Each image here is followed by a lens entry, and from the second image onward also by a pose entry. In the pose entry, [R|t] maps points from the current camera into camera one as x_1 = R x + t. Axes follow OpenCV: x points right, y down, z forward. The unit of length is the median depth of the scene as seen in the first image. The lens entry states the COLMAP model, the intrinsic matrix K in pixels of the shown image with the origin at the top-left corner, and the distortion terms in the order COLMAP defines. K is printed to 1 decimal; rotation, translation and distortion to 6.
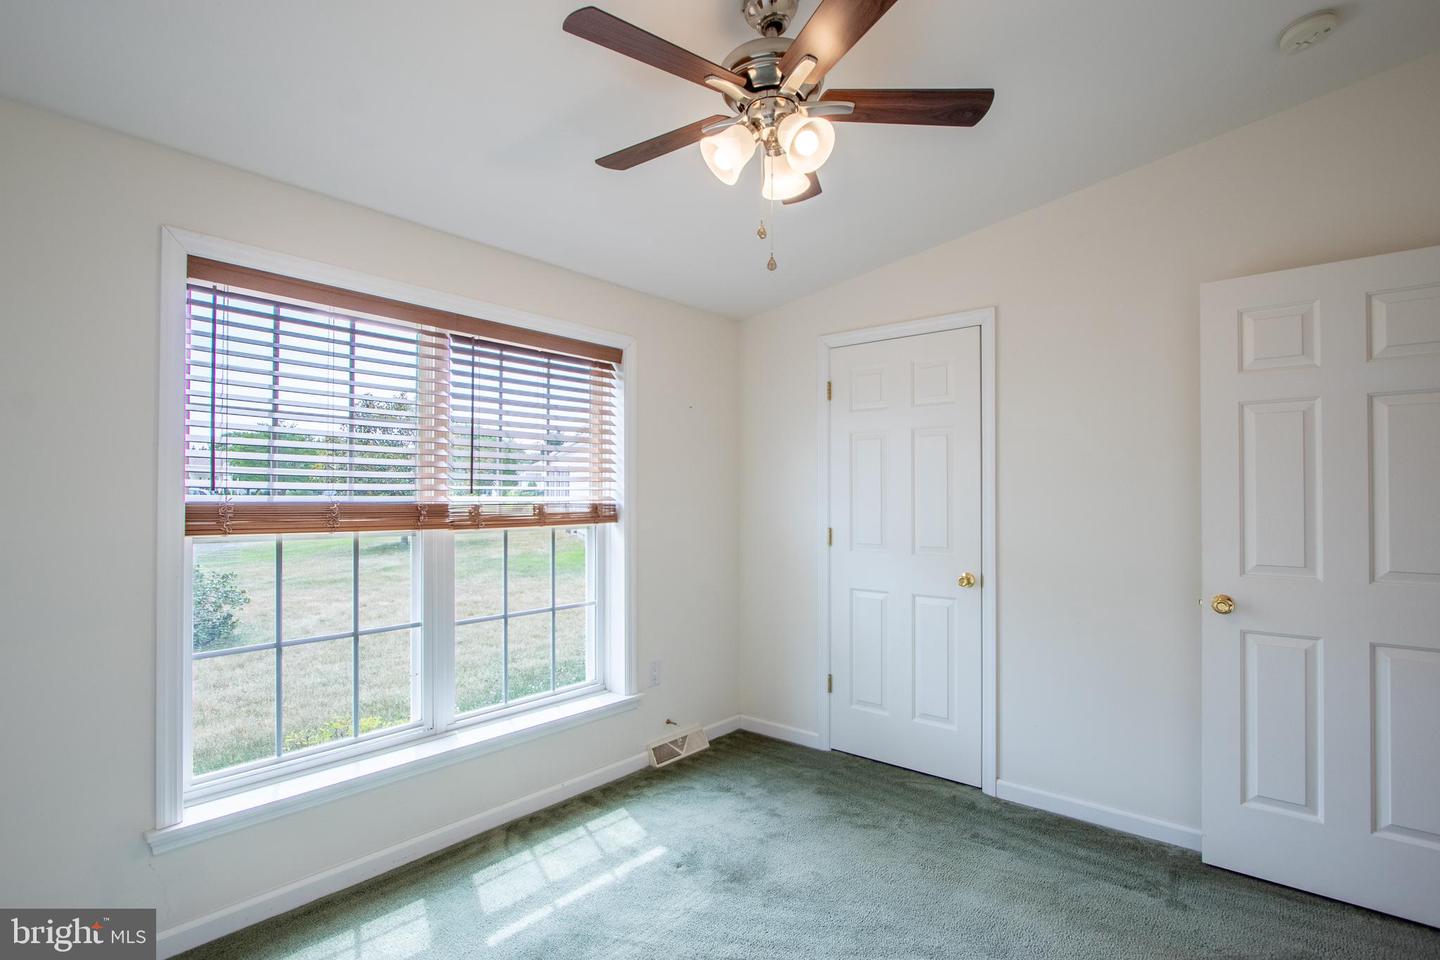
lens RADIAL K [[701.6, 0, 715.1], [0, 701.6, 494.0], [0, 0, 1]] dist [-0.016840, 0.003311]
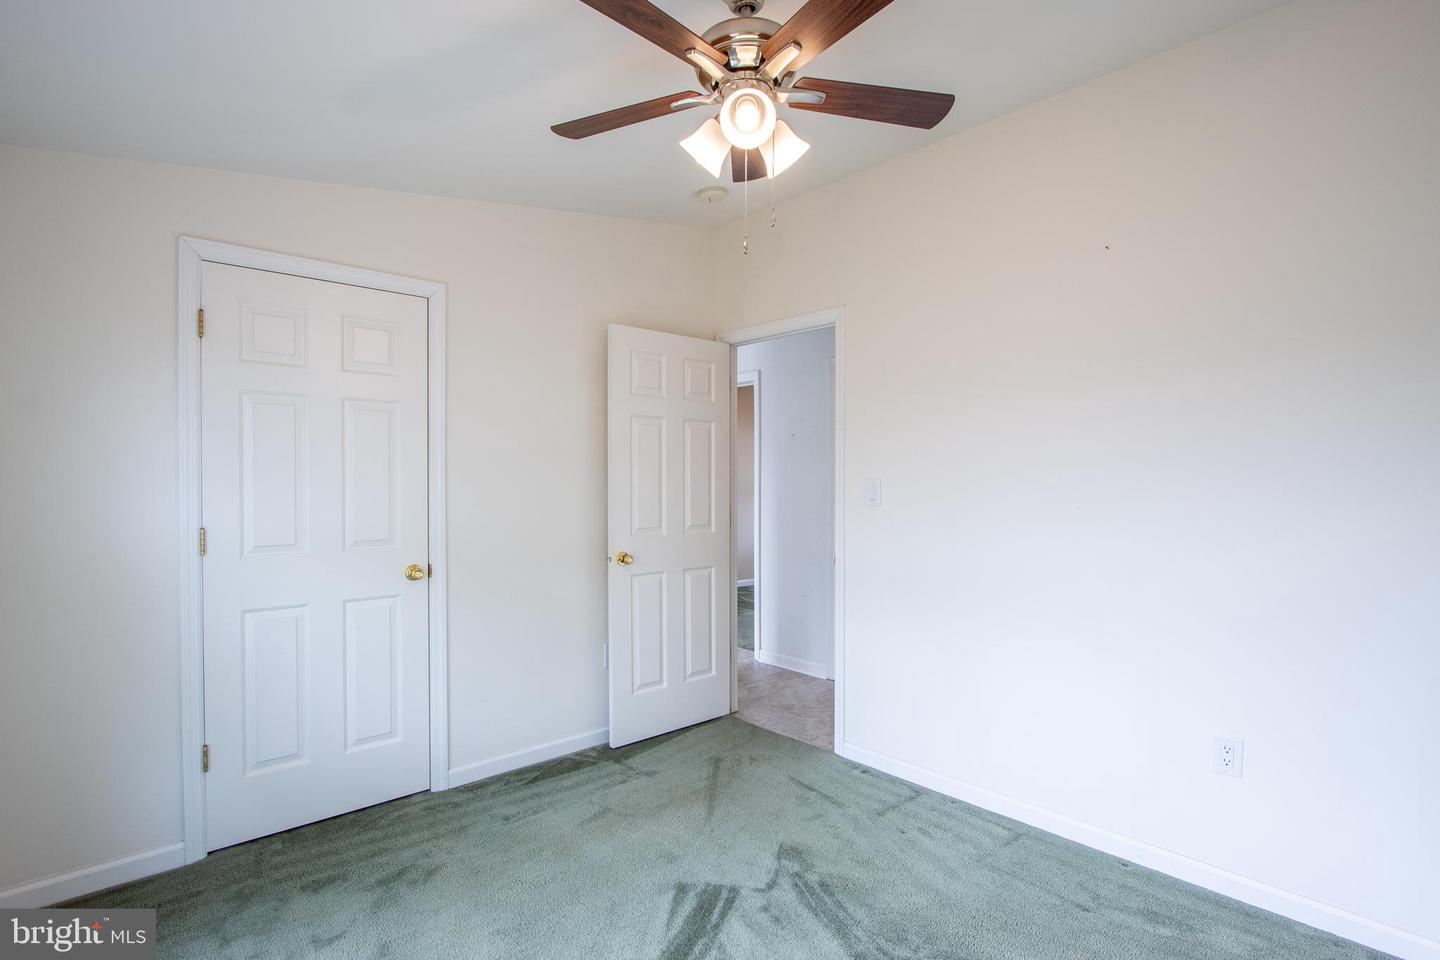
lens RADIAL K [[711.5, 0, 720.0], [0, 711.5, 480.0], [0, 0, 1]] dist [-0.037874, 0.000592]
pose [[0.101836, -0.001611, 0.994800, -0.560295], [-0.005578, 0.999982, 0.002190, -0.001828], [-0.994786, -0.005772, 0.101825, 0.550660]]
